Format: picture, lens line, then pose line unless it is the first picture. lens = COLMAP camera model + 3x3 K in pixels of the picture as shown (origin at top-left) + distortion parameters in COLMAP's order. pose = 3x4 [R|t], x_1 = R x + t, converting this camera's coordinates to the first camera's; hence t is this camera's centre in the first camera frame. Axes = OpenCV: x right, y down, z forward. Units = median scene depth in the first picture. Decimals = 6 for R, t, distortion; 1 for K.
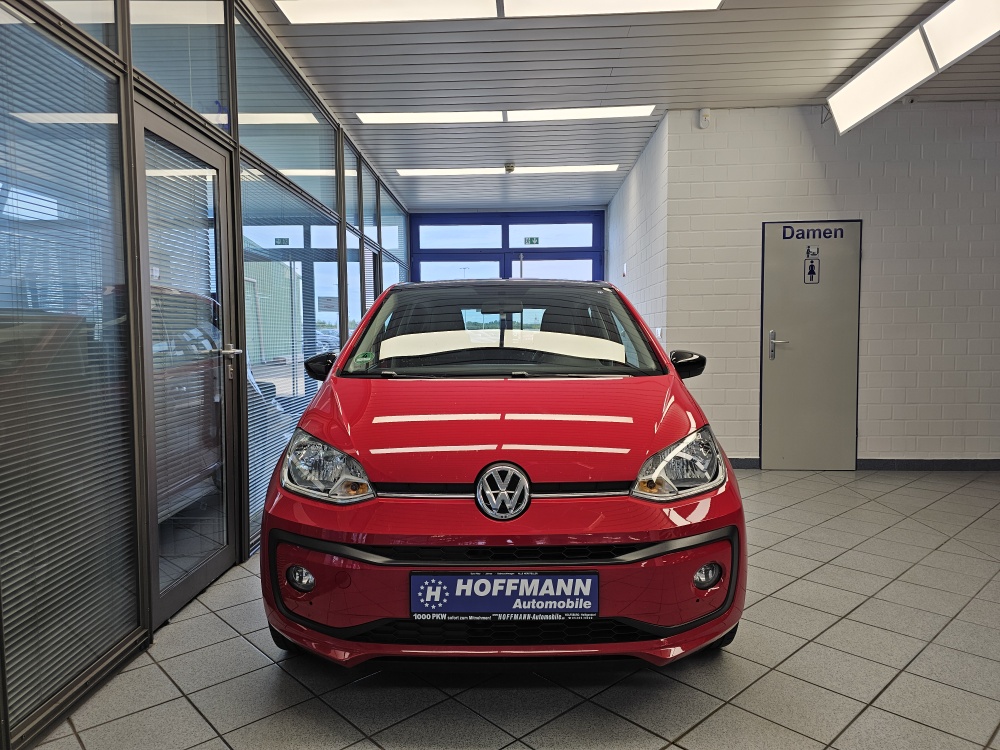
lens RADIAL K [[673.1, 0, 502.6], [0, 673.1, 365.0], [0, 0, 1]] dist [0.065697, -0.074012]
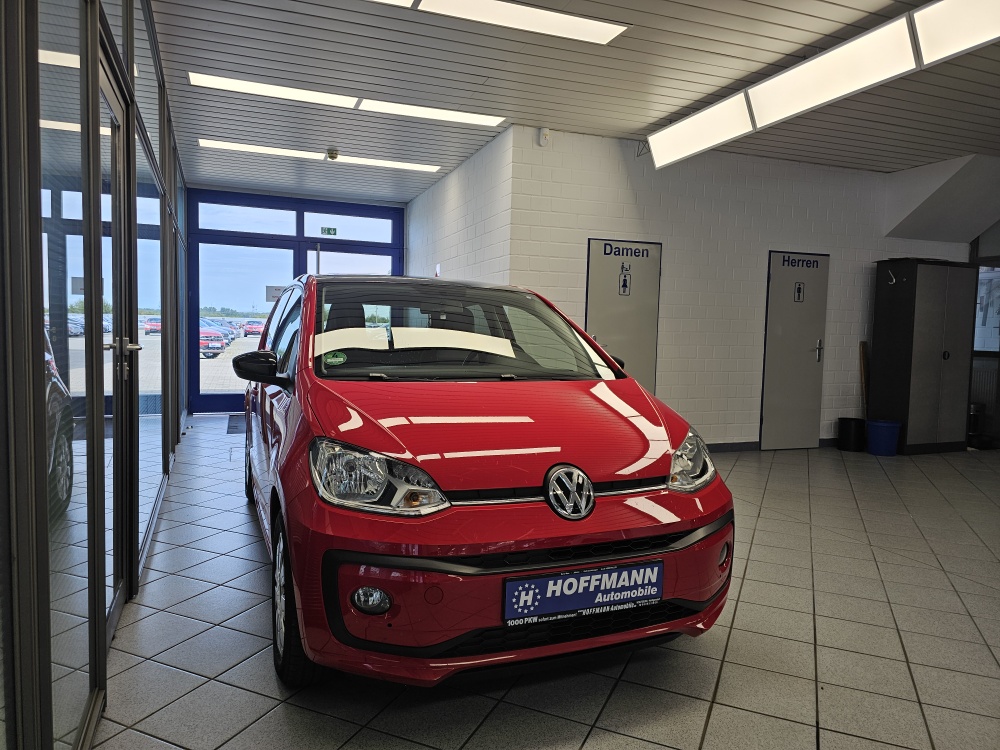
lens RADIAL K [[673.1, 0, 502.6], [0, 673.1, 365.0], [0, 0, 1]] dist [0.065697, -0.074012]
pose [[0.918635, 0.010571, 0.394966, -0.516175], [-0.013686, 0.999893, 0.005071, -0.012902], [-0.394871, -0.010064, 0.918682, 0.089358]]
